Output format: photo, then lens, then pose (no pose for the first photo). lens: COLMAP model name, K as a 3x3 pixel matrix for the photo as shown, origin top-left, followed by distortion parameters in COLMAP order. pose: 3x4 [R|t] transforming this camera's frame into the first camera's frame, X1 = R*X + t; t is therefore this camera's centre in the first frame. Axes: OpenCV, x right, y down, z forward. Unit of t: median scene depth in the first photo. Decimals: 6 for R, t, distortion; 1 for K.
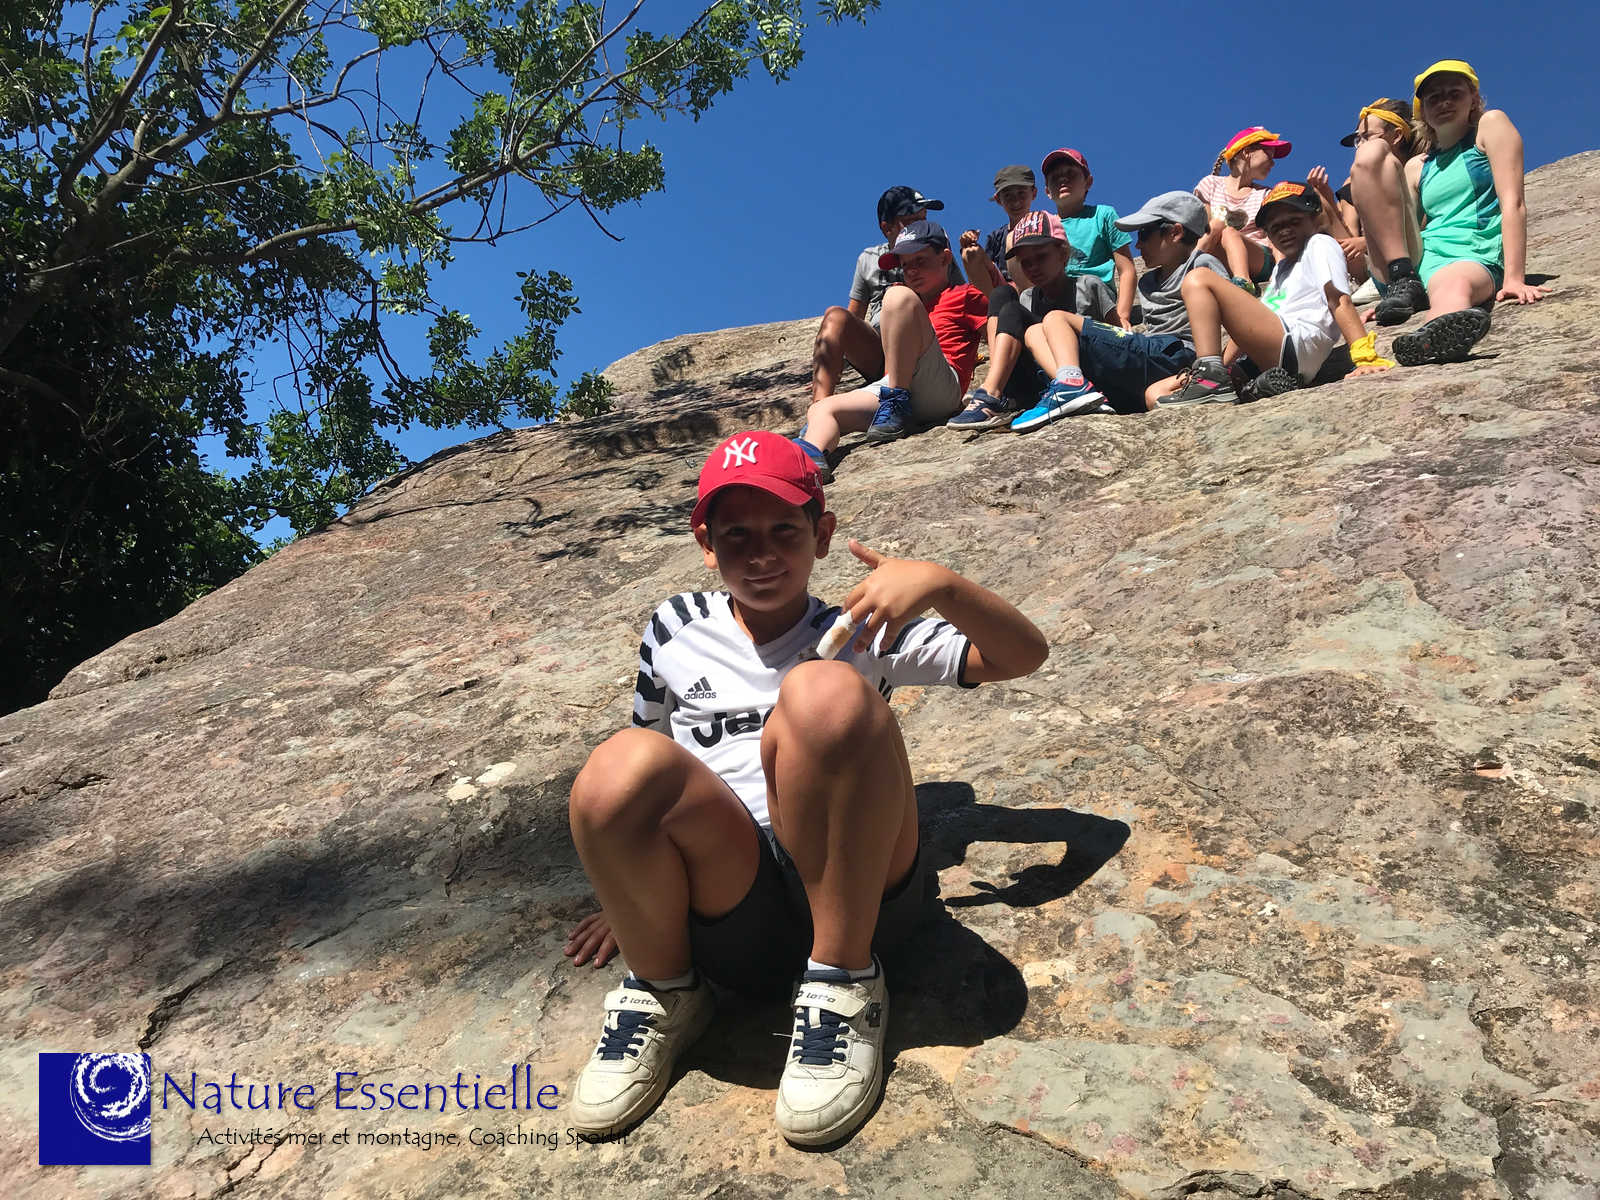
lens RADIAL K [[1302.1, 0, 800.0], [0, 1302.1, 600.0], [0, 0, 1]] dist [0.197837, -0.427271]
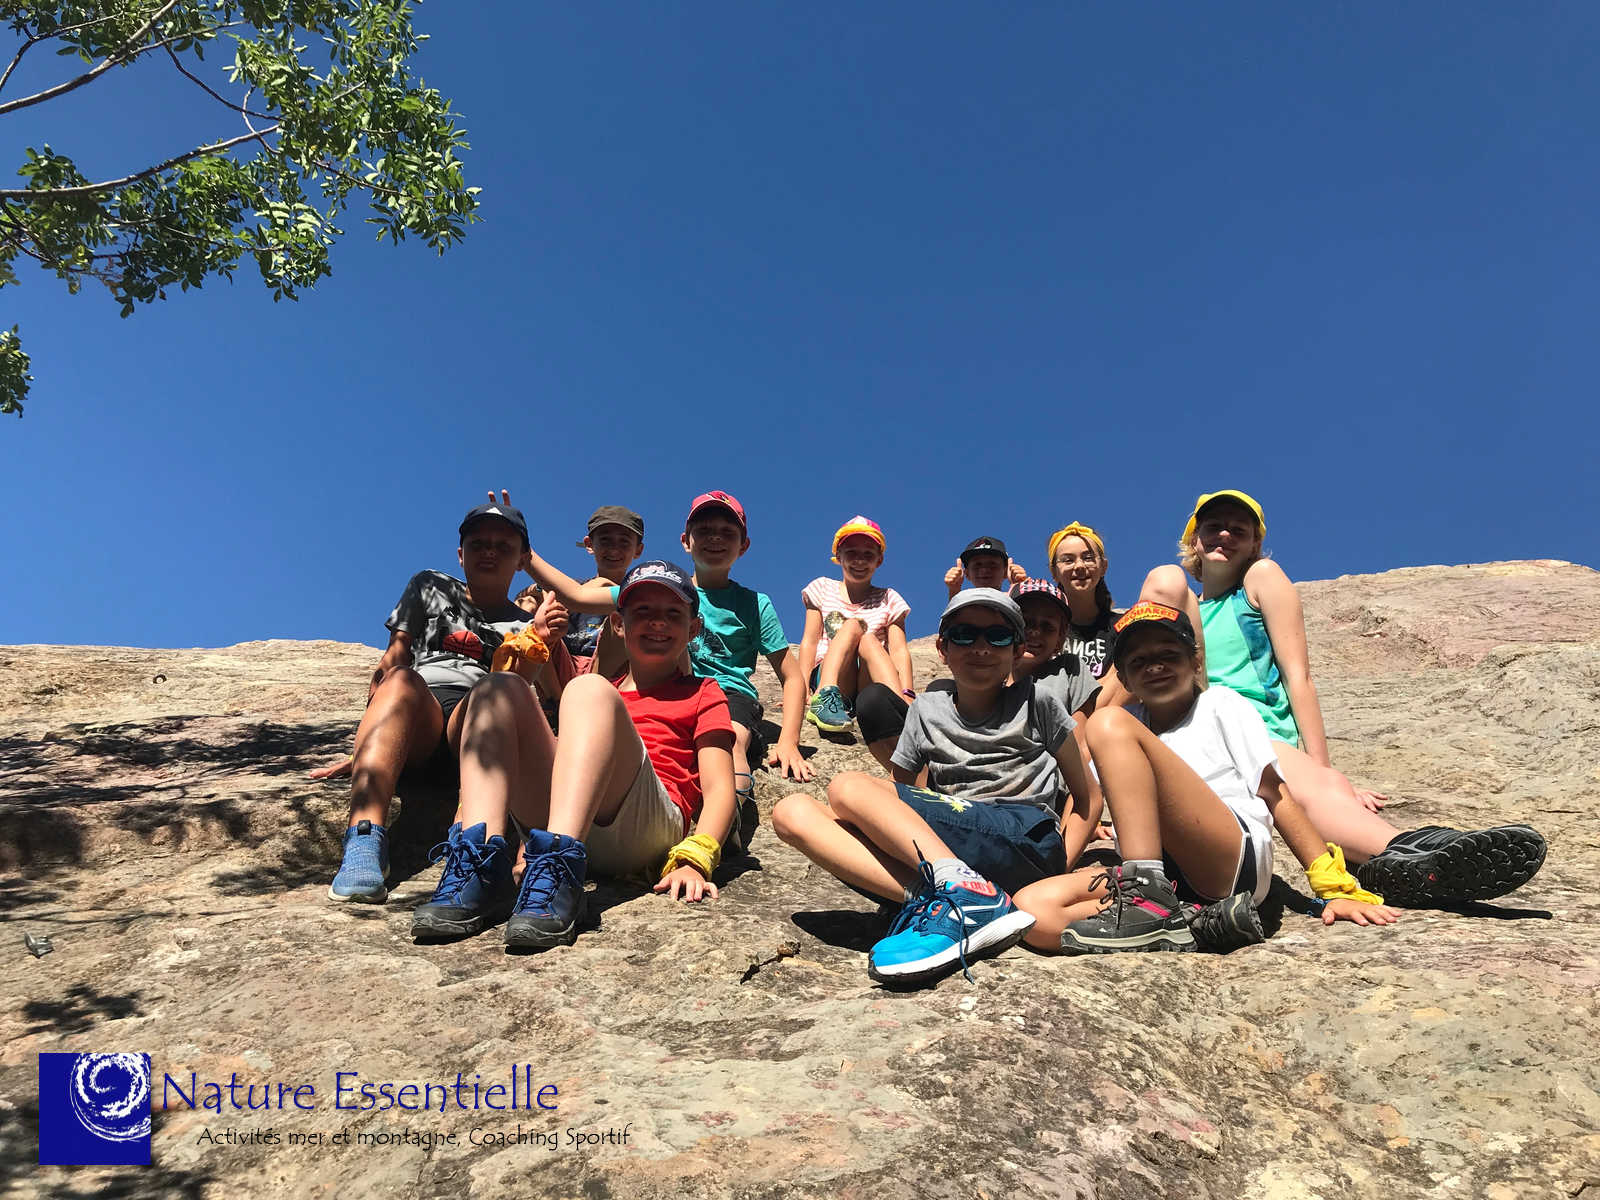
lens RADIAL K [[1324.1, 0, 800.0], [0, 1324.1, 600.0], [0, 0, 1]] dist [0.006856, 0.008041]
pose [[0.859905, 0.182532, 0.476702, -0.085221], [-0.042369, 0.956179, -0.289700, -0.085403], [-0.508692, 0.228917, 0.829958, 0.413206]]
